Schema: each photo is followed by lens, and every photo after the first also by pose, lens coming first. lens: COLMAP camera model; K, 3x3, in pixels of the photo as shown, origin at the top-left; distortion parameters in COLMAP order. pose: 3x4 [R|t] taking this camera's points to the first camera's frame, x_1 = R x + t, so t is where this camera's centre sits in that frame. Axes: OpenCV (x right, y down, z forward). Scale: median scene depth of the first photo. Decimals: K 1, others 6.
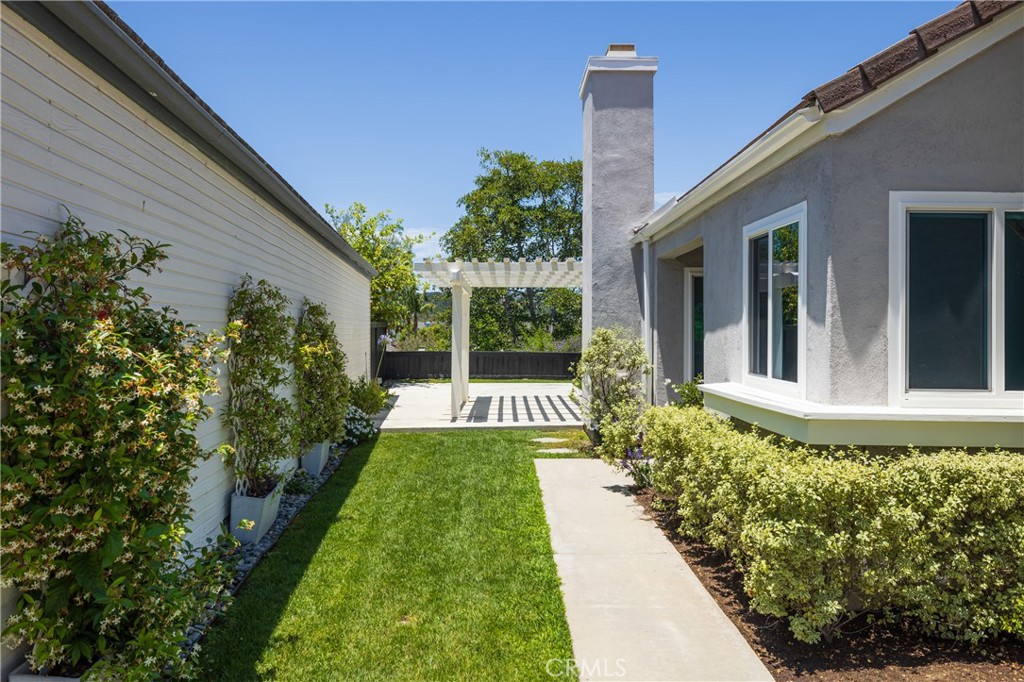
lens RADIAL K [[754.4, 0, 511.2], [0, 754.4, 327.0], [0, 0, 1]] dist [-0.000790, 0.002936]
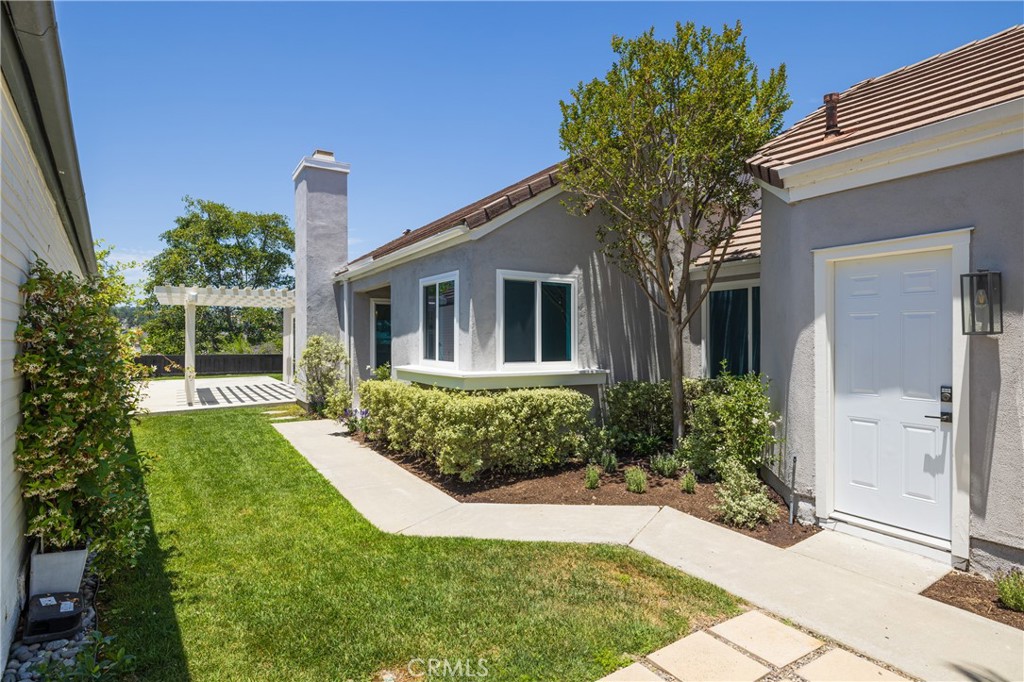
lens RADIAL K [[522.8, 0, 512.0], [0, 522.8, 341.0], [0, 0, 1]] dist [0.001617, 0.000270]
pose [[0.848881, -0.008757, 0.528511, -0.149555], [0.003584, 0.999935, 0.010812, 0.003616], [-0.528571, -0.007284, 0.848858, -0.168526]]
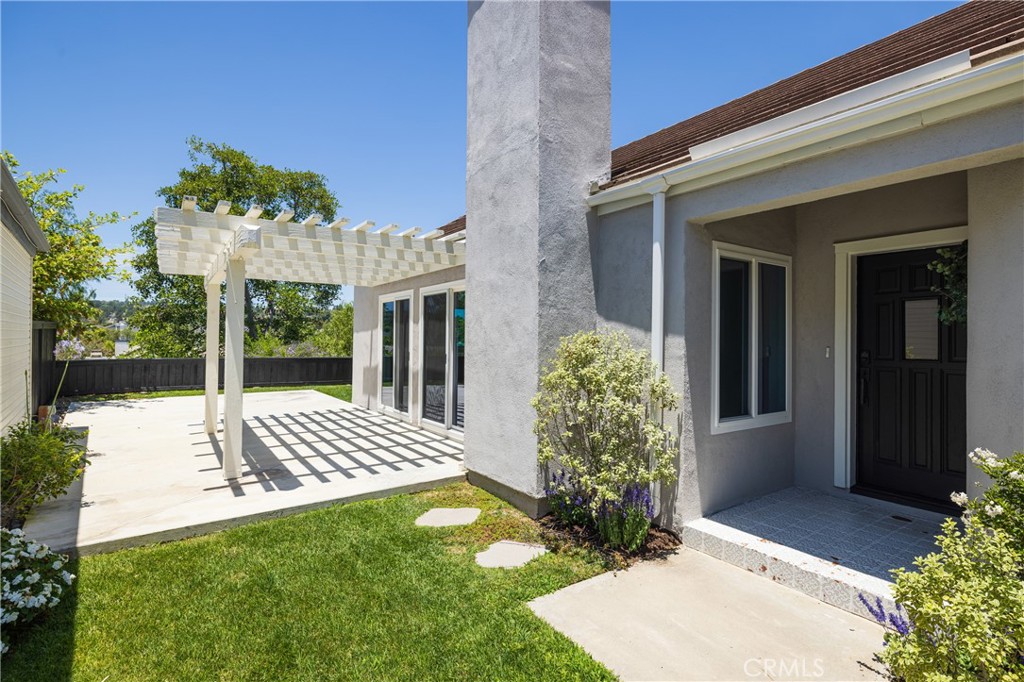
lens RADIAL K [[496.6, 0, 512.0], [0, 496.6, 341.0], [0, 0, 1]] dist [-0.001298, 0.000241]
pose [[0.825680, 0.002526, 0.564132, -0.212588], [-0.010823, 0.999877, 0.011363, 0.006405], [-0.564034, -0.015487, 0.825606, 1.021196]]
